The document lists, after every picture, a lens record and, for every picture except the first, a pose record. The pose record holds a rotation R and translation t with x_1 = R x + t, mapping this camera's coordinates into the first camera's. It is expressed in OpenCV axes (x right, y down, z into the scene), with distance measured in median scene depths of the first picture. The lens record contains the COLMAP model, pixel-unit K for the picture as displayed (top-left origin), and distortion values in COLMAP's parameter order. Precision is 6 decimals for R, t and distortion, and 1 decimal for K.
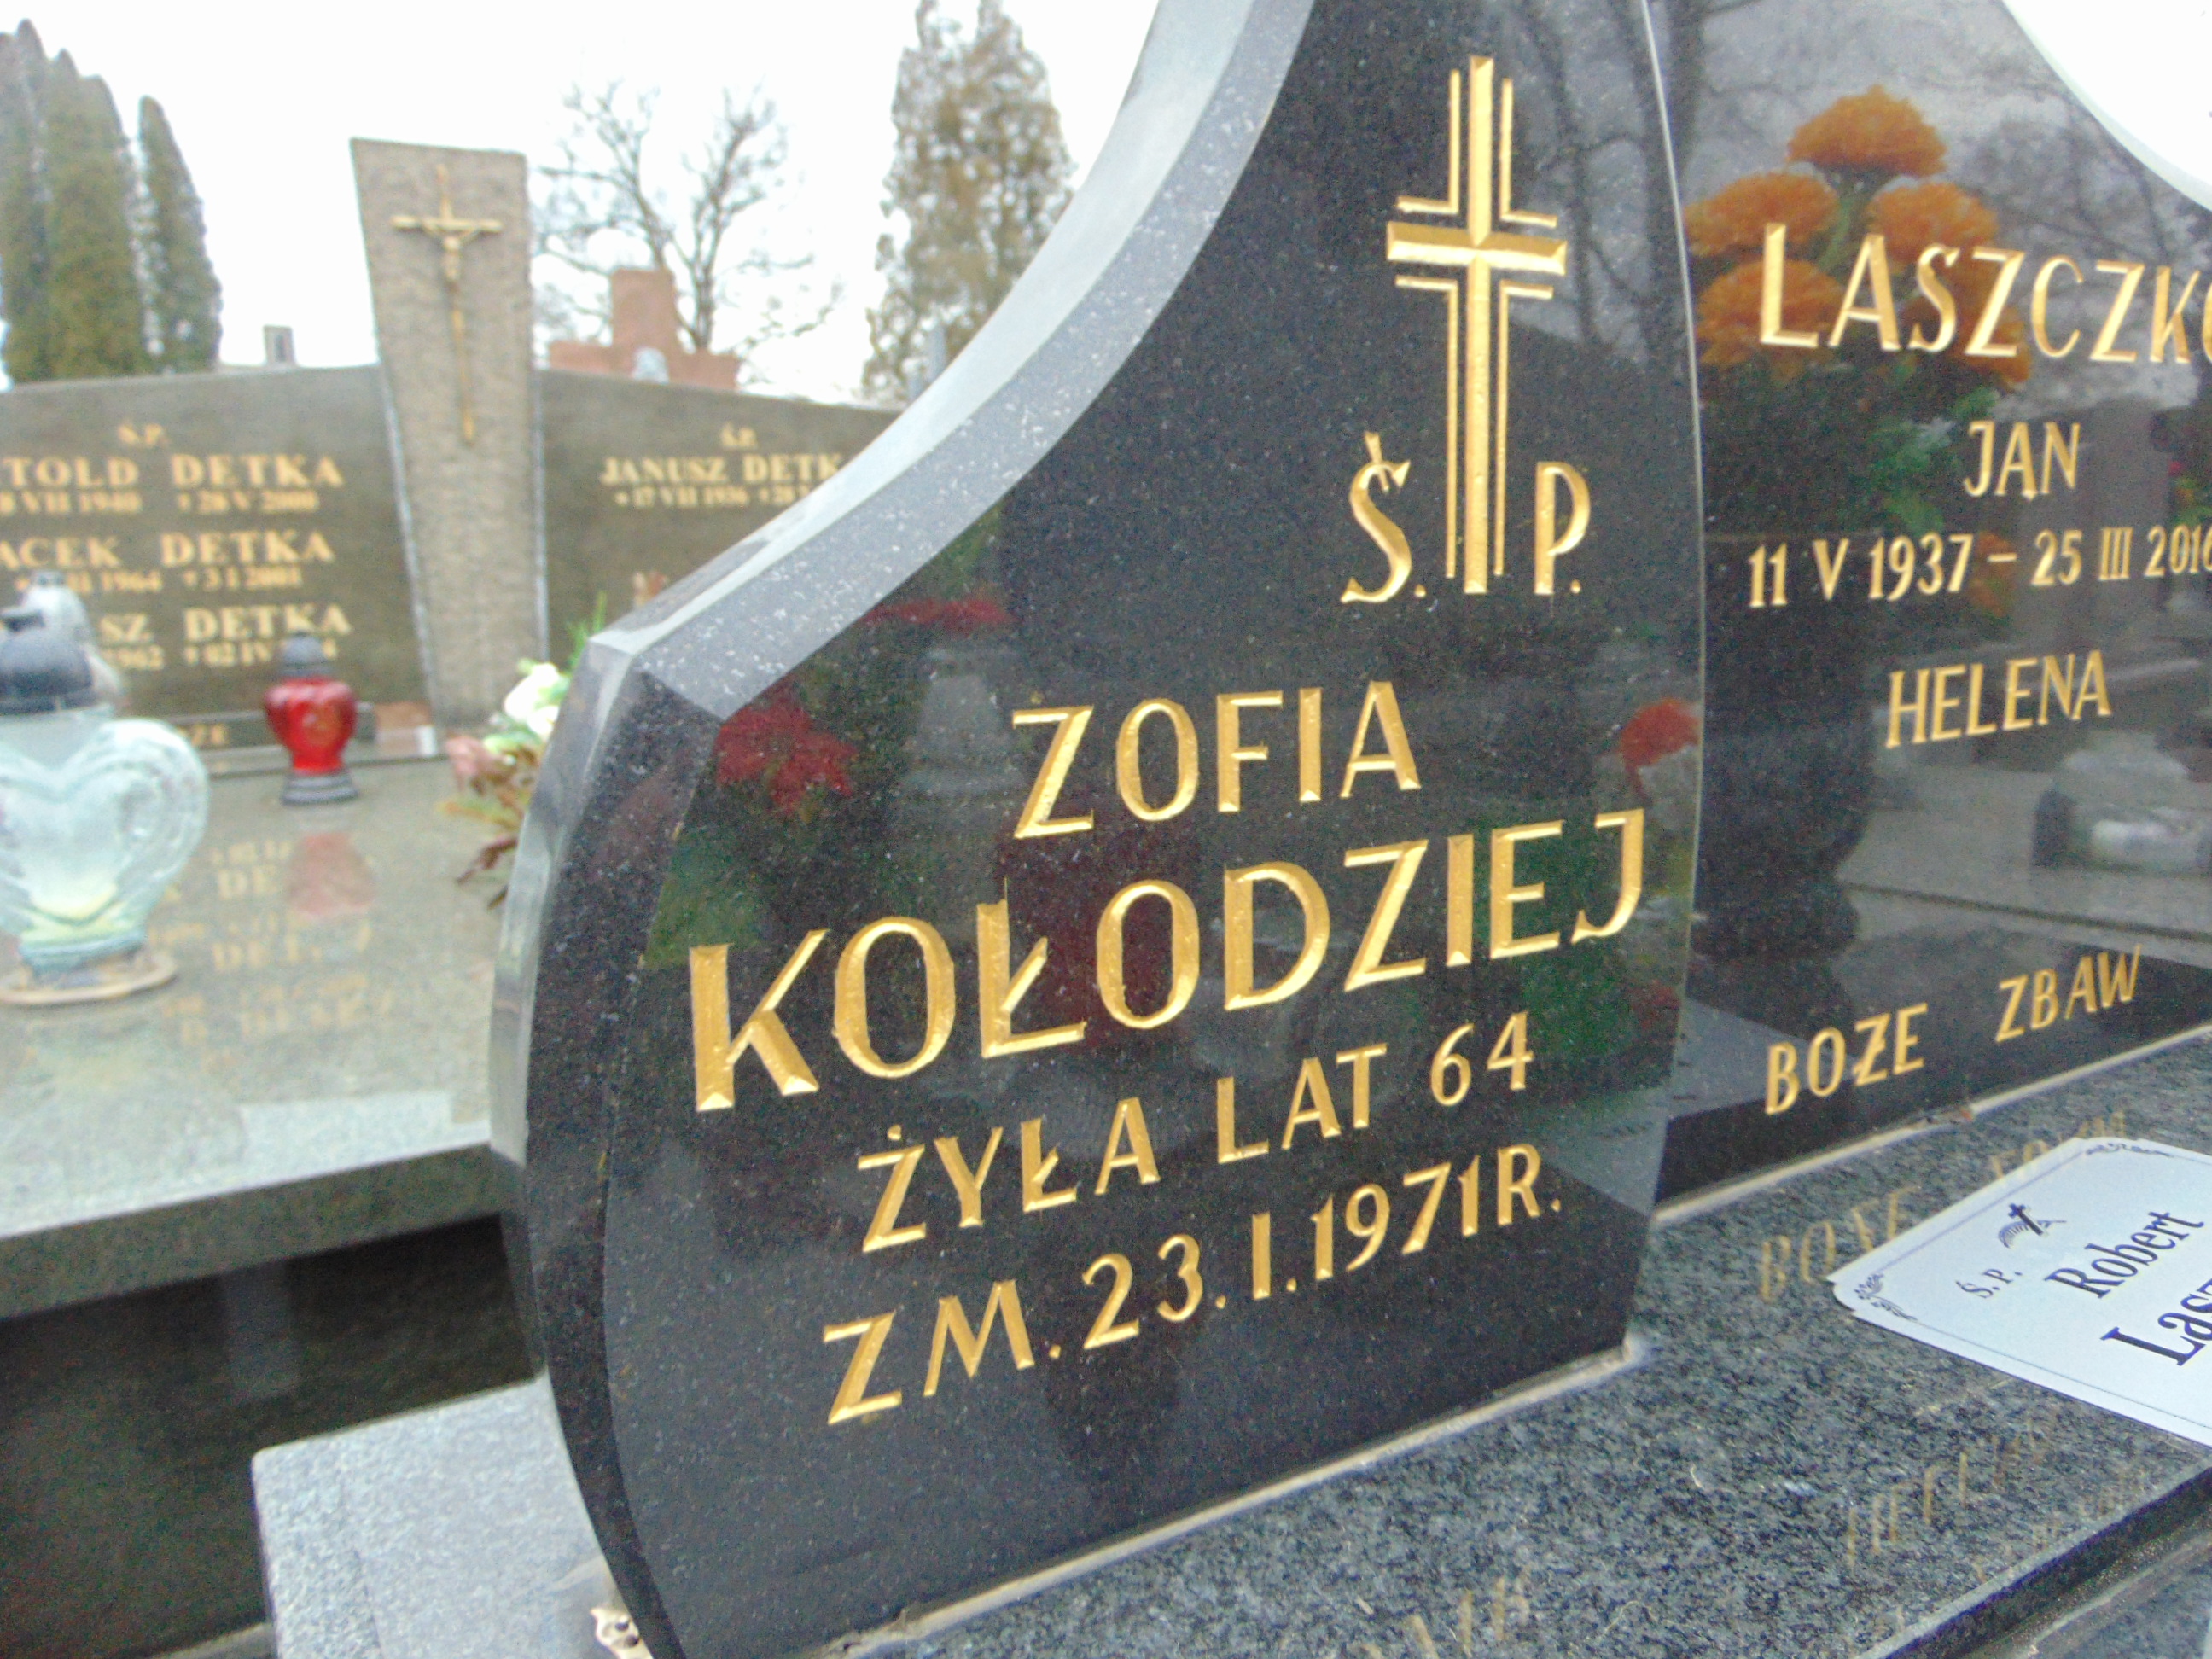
lens RADIAL K [[1672.8, 0, 1085.9], [0, 1672.8, 834.7], [0, 0, 1]] dist [-0.032295, 0.055557]
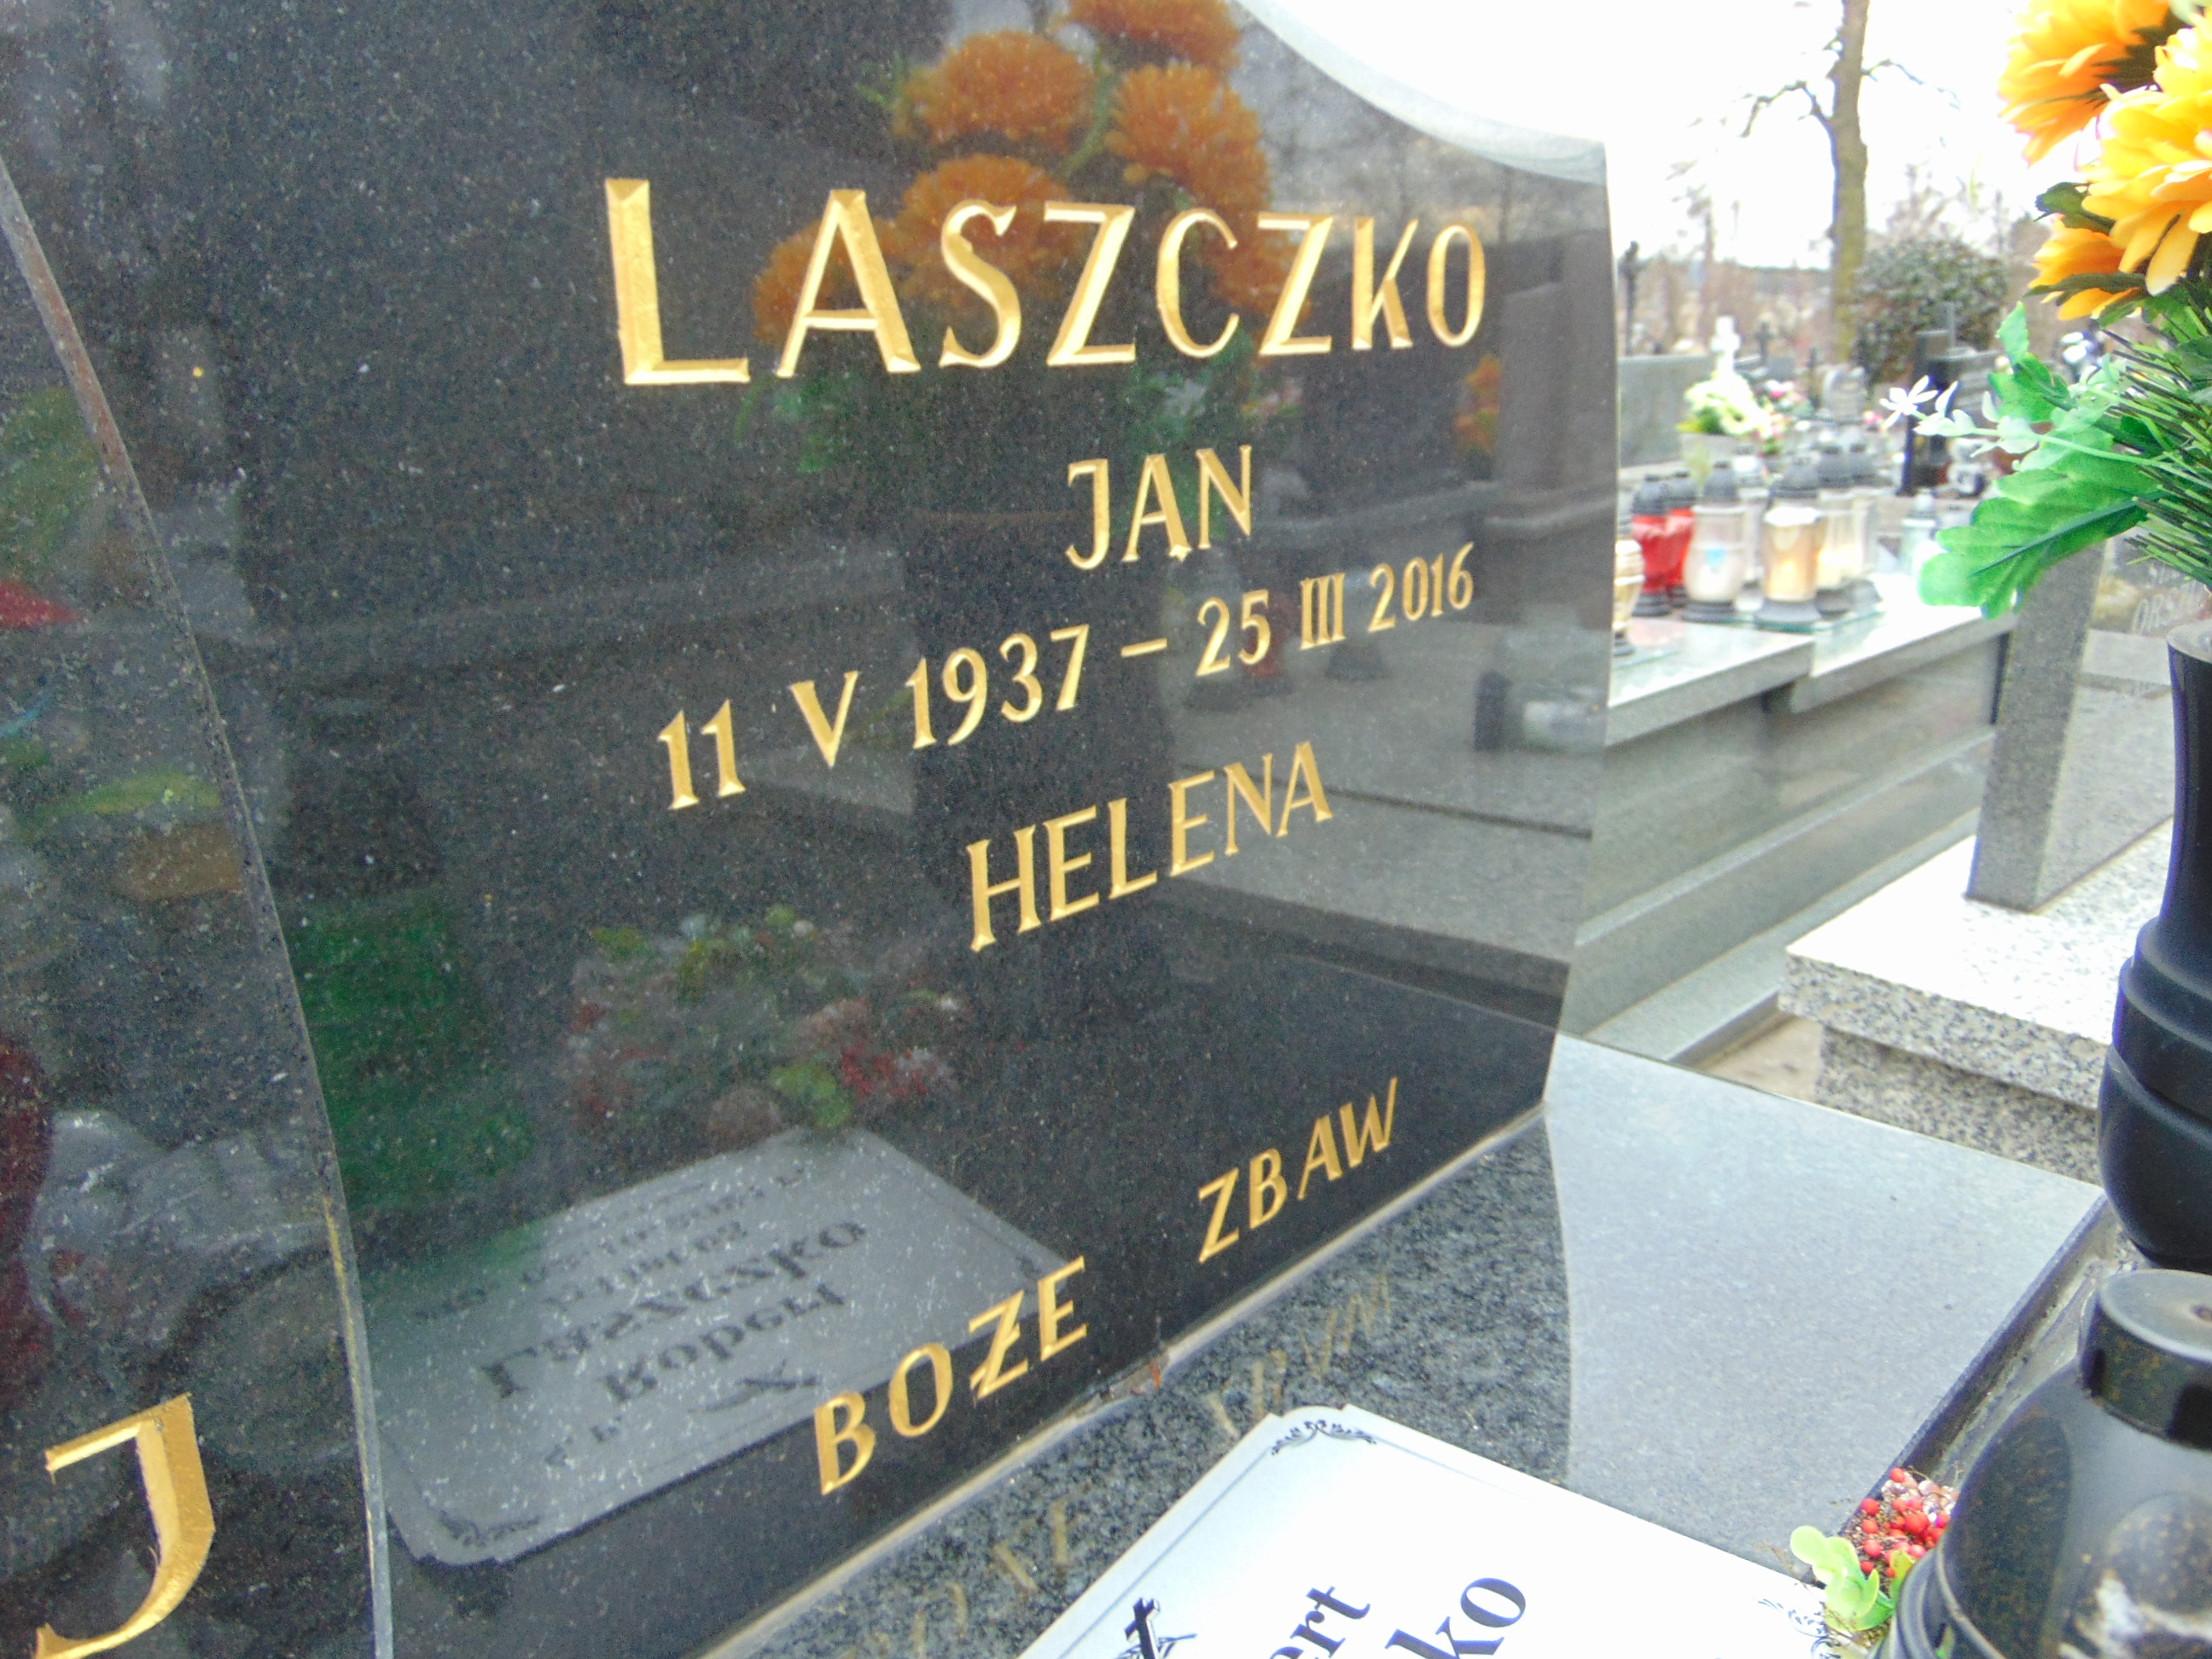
lens RADIAL K [[1672.8, 0, 1116.4], [0, 1672.8, 832.5], [0, 0, 1]] dist [-0.032295, 0.055557]
pose [[0.964635, -0.072179, 0.253512, 0.358424], [0.044558, 0.992589, 0.113060, -0.170787], [-0.259794, -0.097766, 0.960702, 0.321724]]
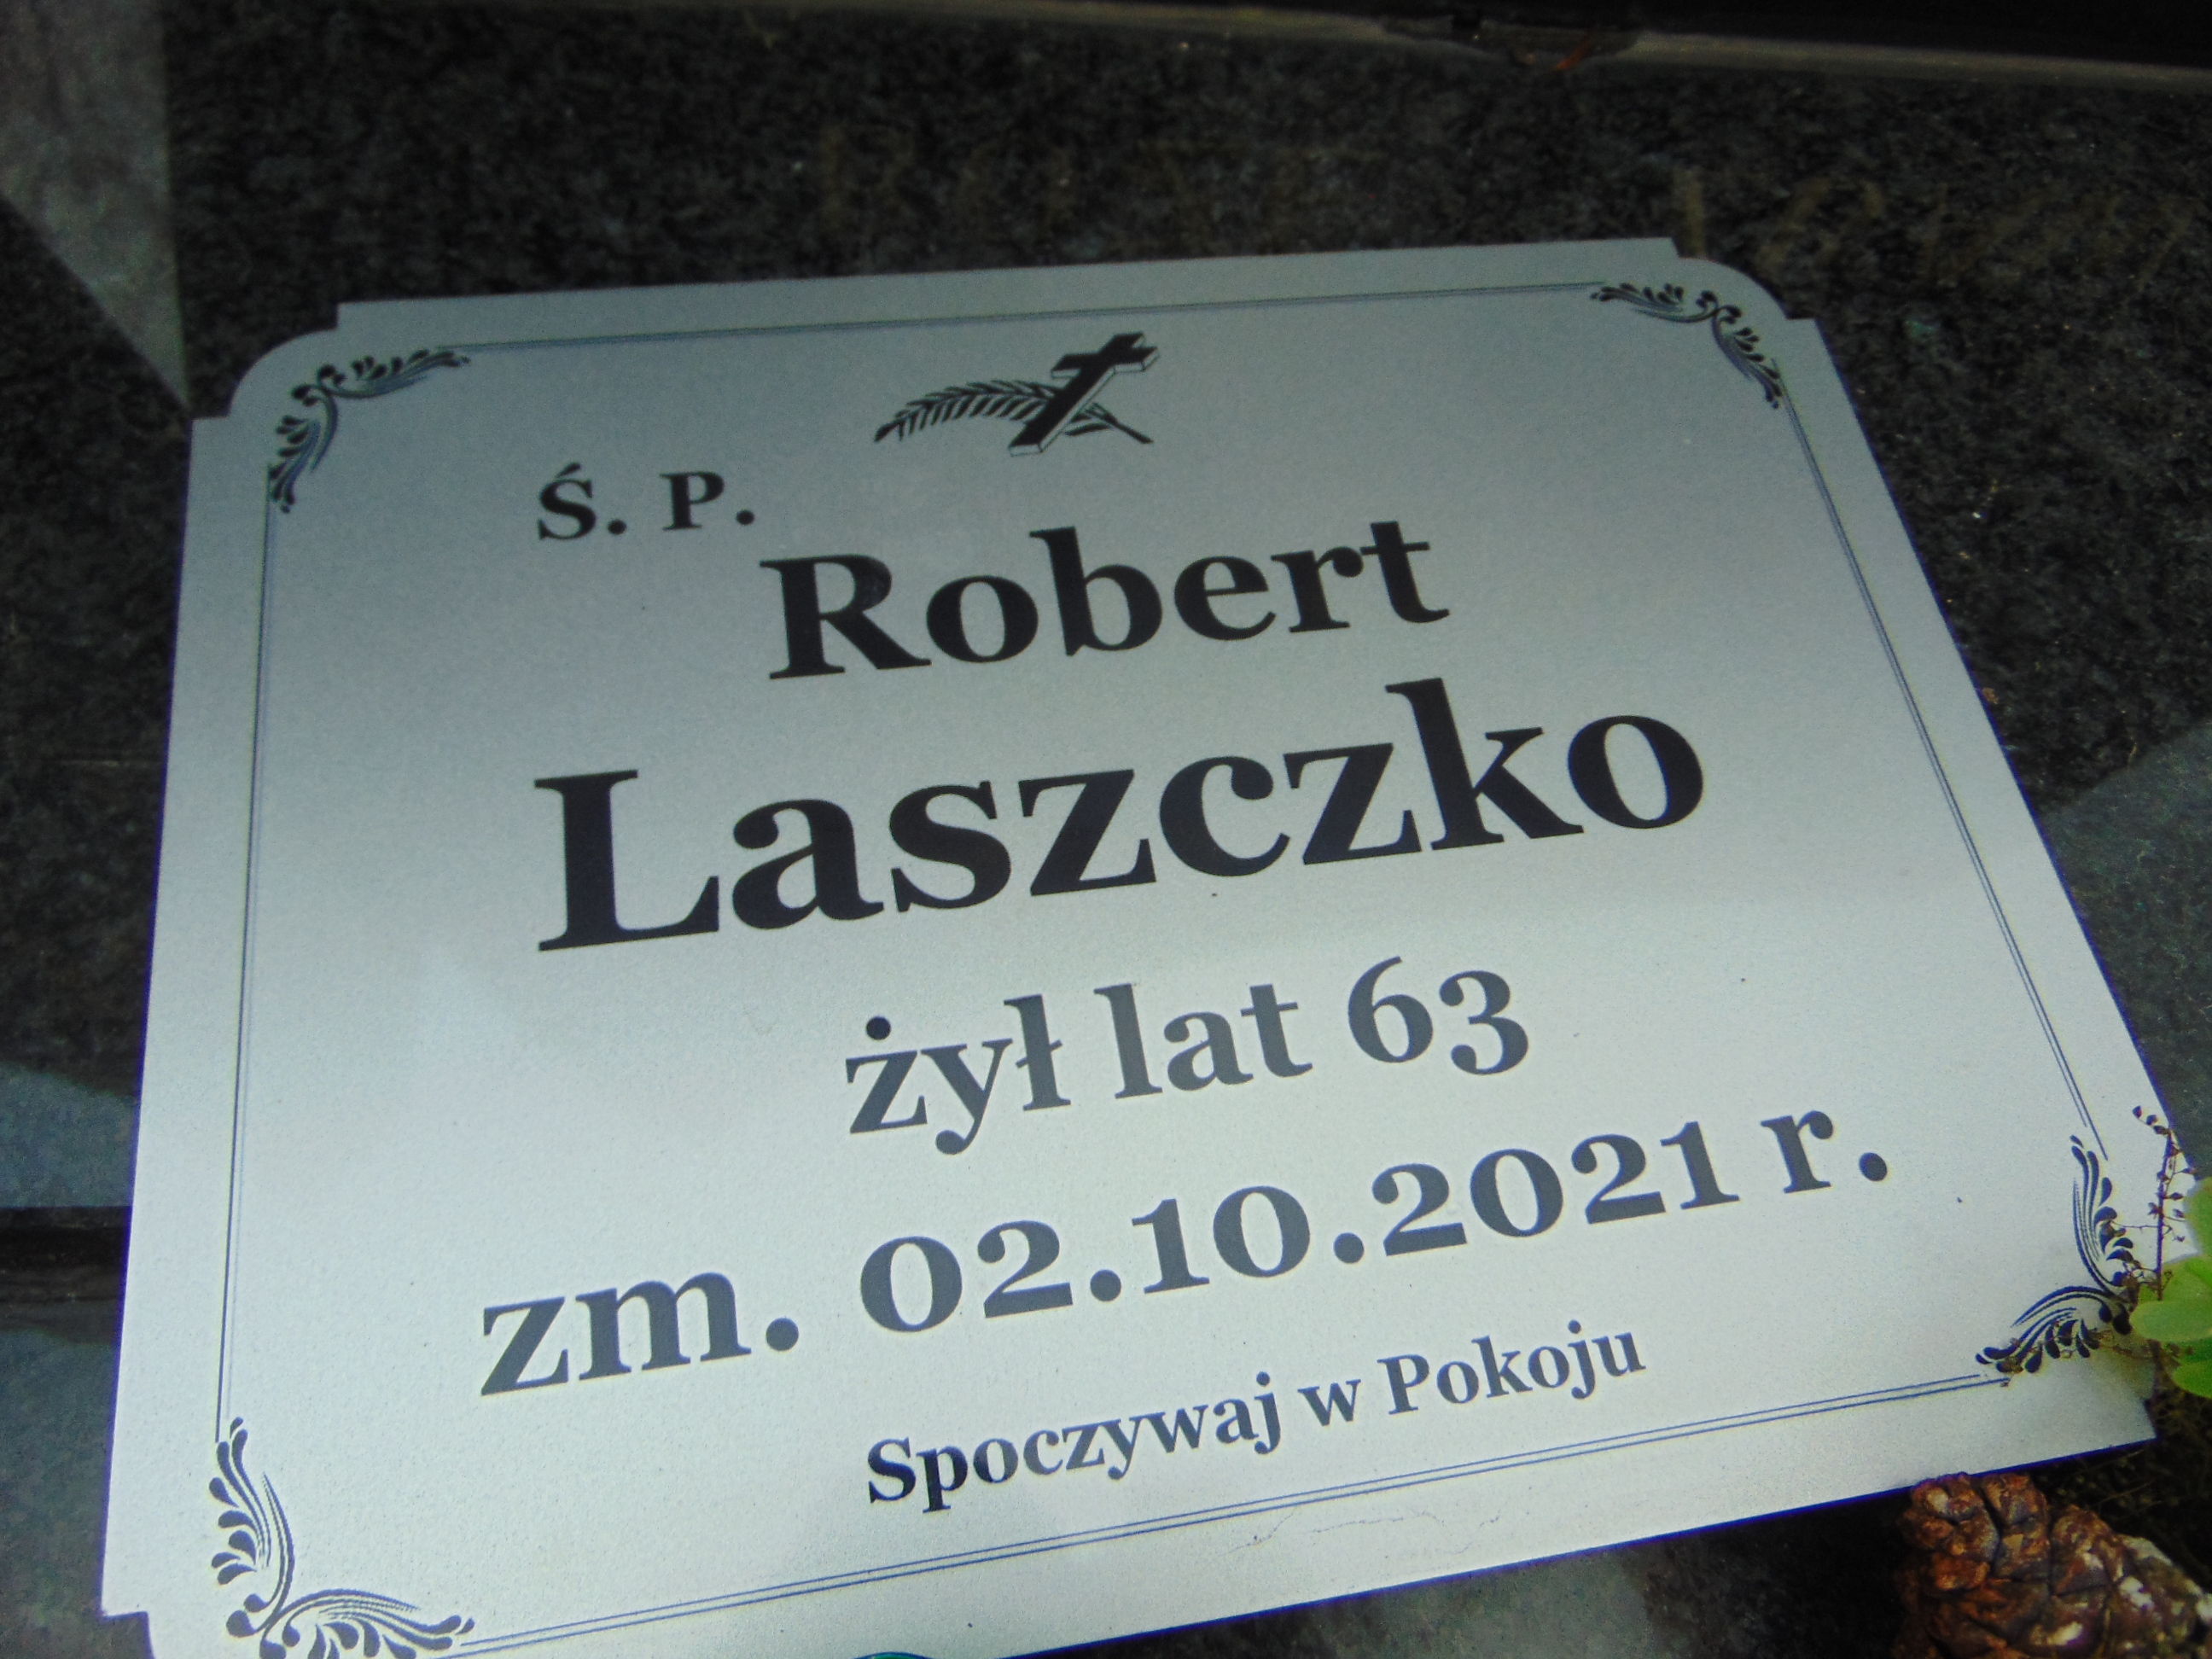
lens RADIAL K [[1672.8, 0, 1109.1], [0, 1672.8, 827.3], [0, 0, 1]] dist [-0.032295, 0.055557]
pose [[0.868641, 0.485616, -0.098183, 0.592756], [-0.212414, 0.544068, 0.811708, -0.026417], [0.447597, -0.684227, 0.575751, 0.640764]]
